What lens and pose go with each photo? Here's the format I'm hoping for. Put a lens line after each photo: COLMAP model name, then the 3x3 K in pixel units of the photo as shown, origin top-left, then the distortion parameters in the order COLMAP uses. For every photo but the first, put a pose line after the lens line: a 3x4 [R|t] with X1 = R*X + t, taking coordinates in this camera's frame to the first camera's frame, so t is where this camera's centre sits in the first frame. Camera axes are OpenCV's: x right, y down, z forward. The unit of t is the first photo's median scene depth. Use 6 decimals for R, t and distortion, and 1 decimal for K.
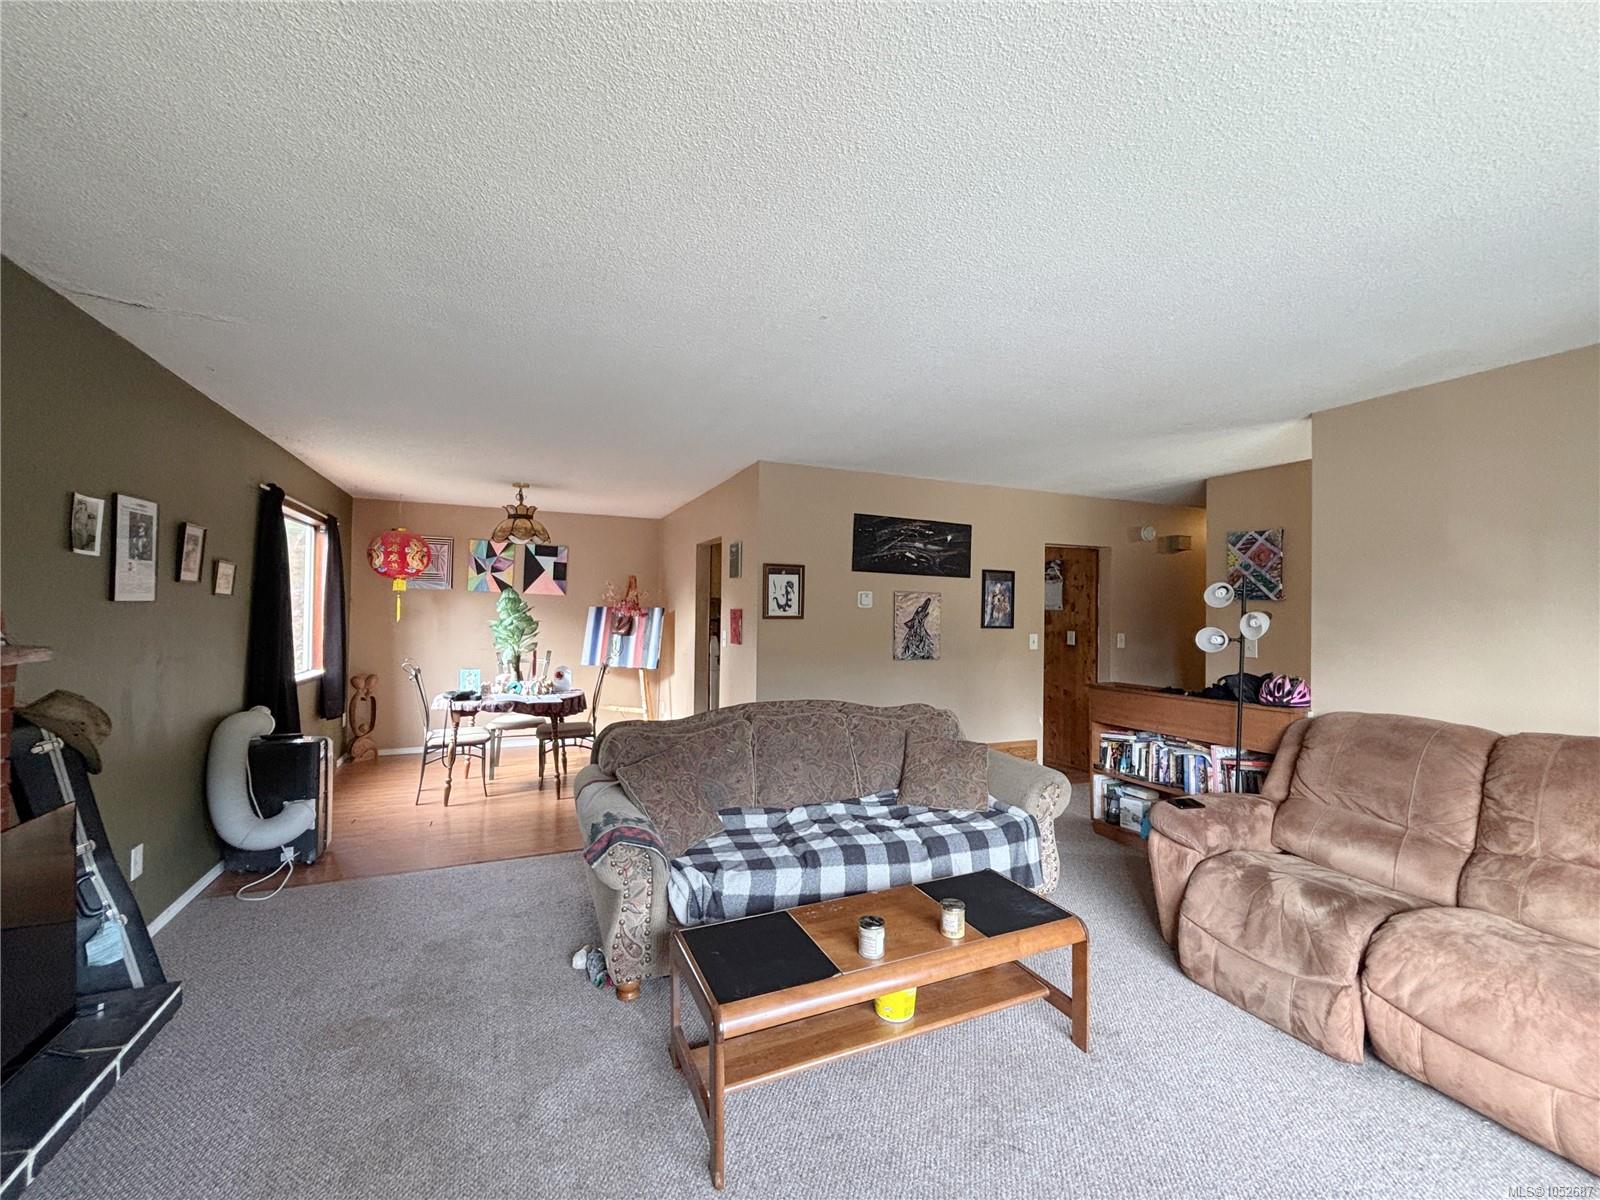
lens RADIAL K [[642.9, 0, 795.5], [0, 642.9, 603.6], [0, 0, 1]] dist [-0.003506, -0.000203]
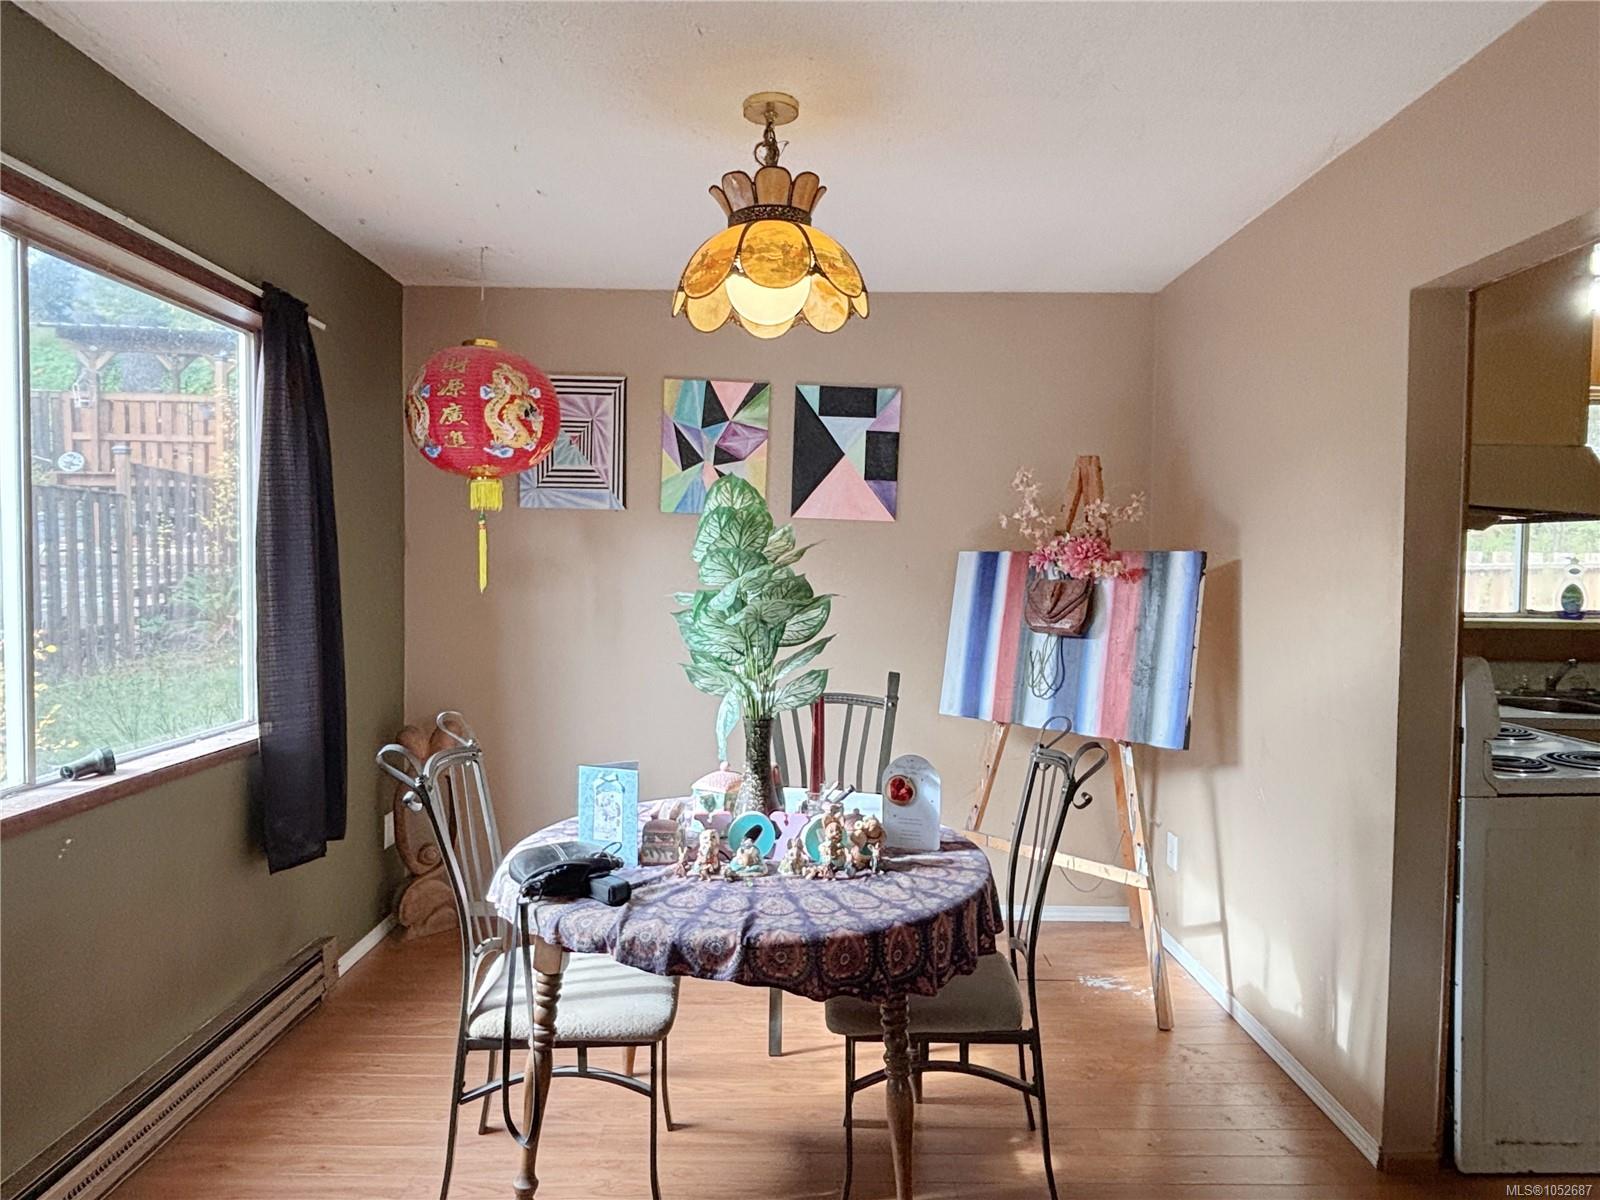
lens RADIAL K [[978.9, 0, 800.3], [0, 978.9, 599.7], [0, 0, 1]] dist [-0.004240, -0.000200]
pose [[0.918167, 0.011575, -0.396024, -0.194704], [0.005549, 0.999099, 0.042067, 0.008517], [0.396154, -0.040822, 0.917276, 0.482258]]
